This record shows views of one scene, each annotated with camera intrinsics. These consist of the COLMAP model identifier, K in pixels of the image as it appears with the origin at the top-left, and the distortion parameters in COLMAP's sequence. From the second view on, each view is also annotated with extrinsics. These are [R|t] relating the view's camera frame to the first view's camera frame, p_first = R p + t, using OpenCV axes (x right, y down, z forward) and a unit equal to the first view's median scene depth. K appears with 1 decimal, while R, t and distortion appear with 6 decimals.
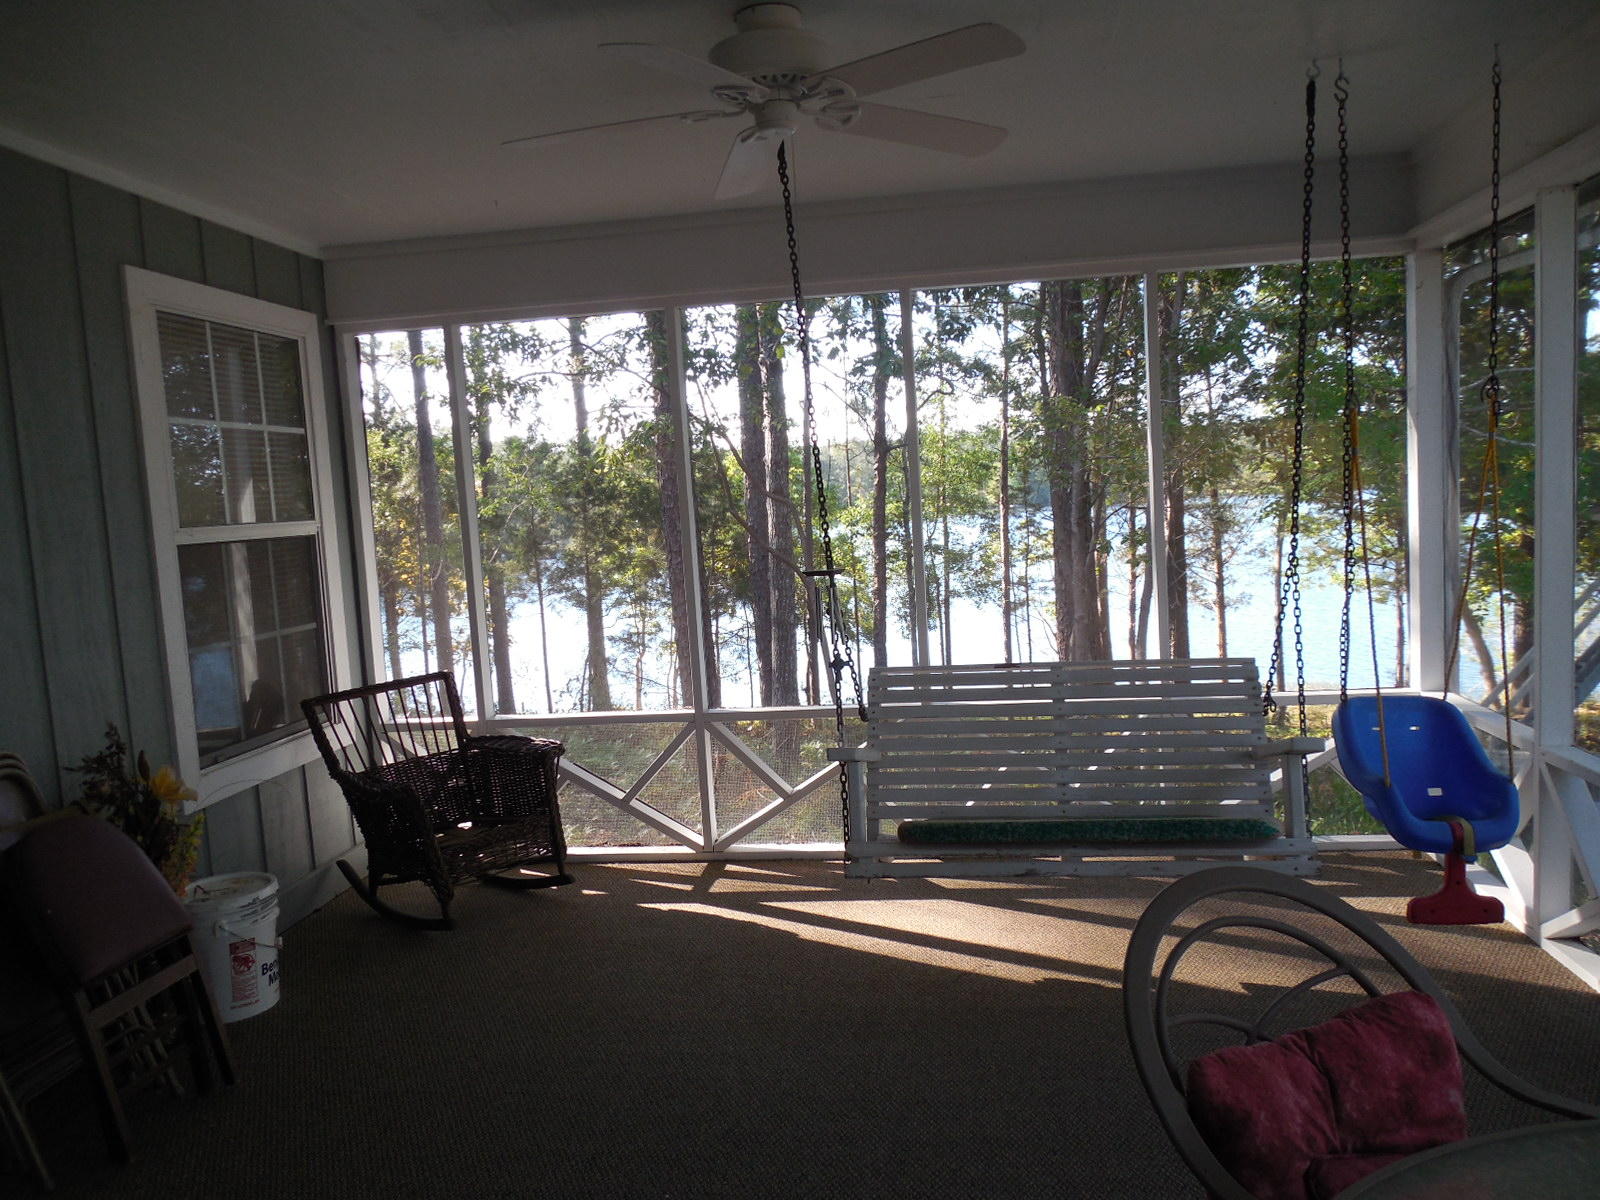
lens RADIAL K [[1166.1, 0, 799.2], [0, 1166.1, 628.0], [0, 0, 1]] dist [-0.008834, -0.000328]
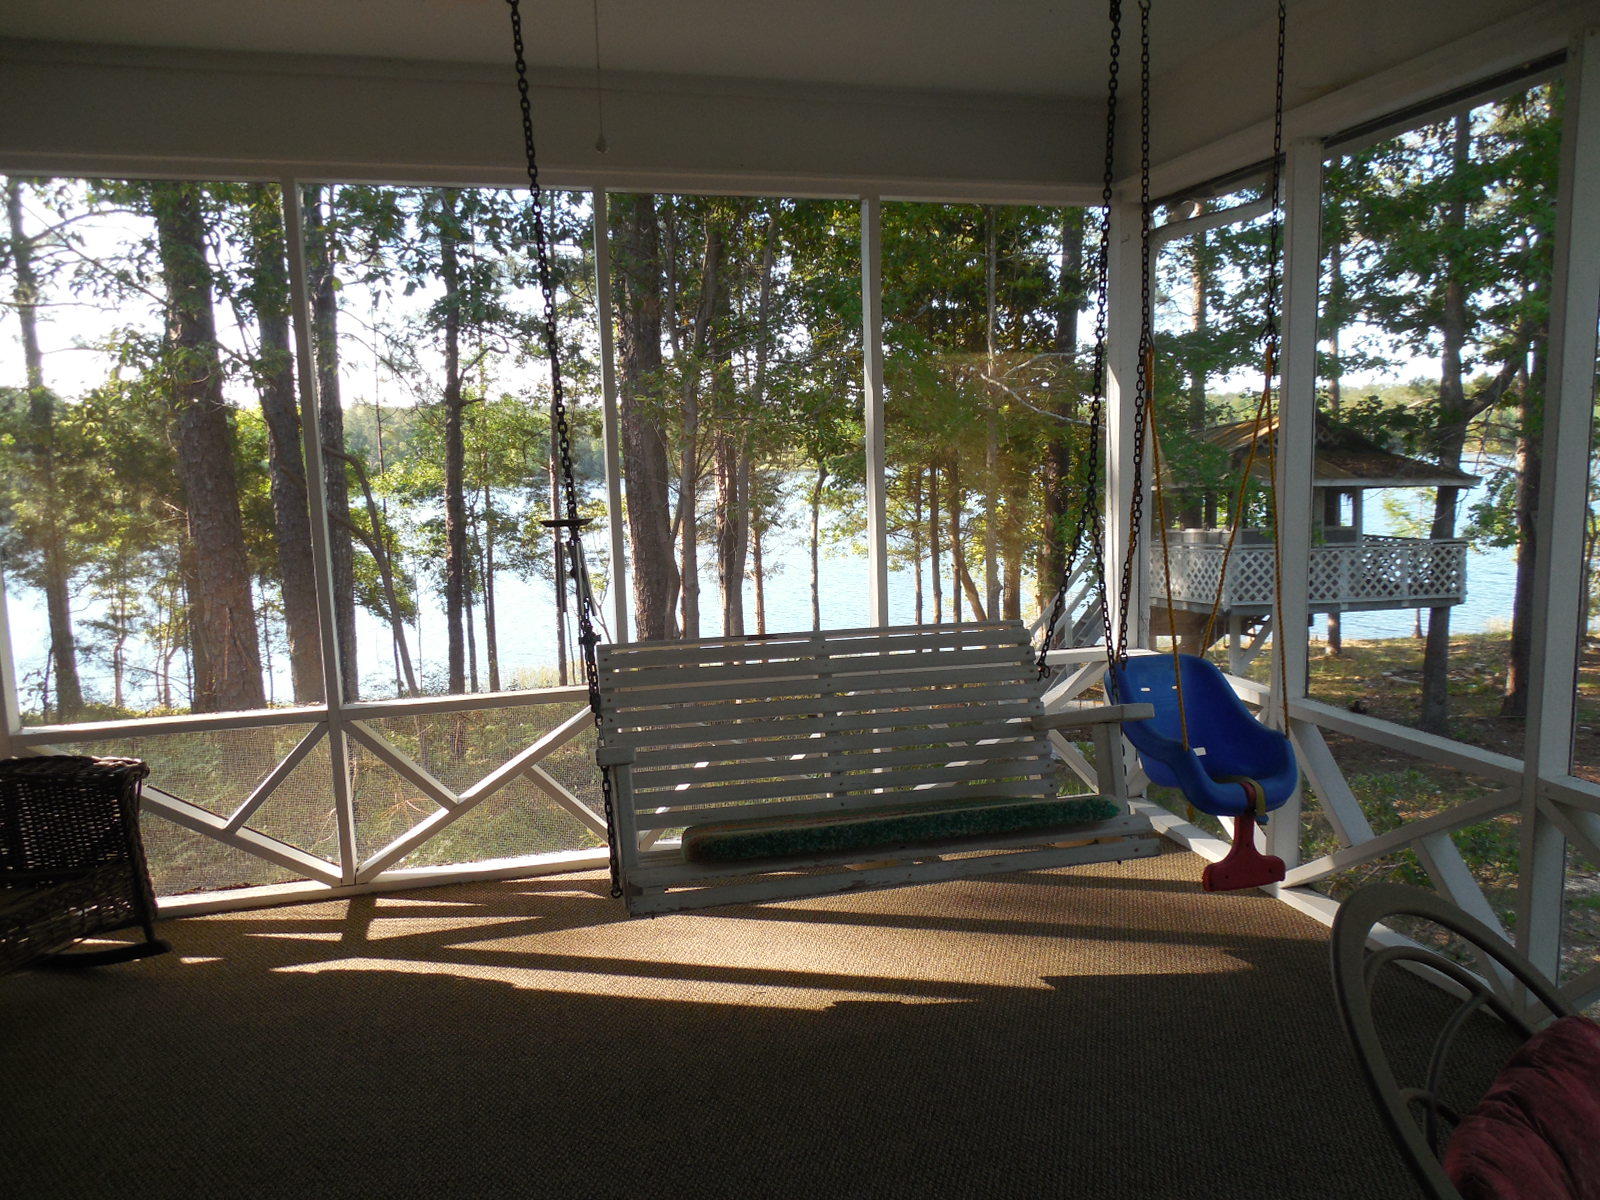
lens RADIAL K [[1195.1, 0, 802.8], [0, 1195.1, 603.3], [0, 0, 1]] dist [0.004778, 0.001072]
pose [[0.928045, -0.021001, 0.371876, -0.092970], [0.020142, 0.999778, 0.006194, 0.002939], [-0.371924, 0.001742, 0.928262, 0.140637]]
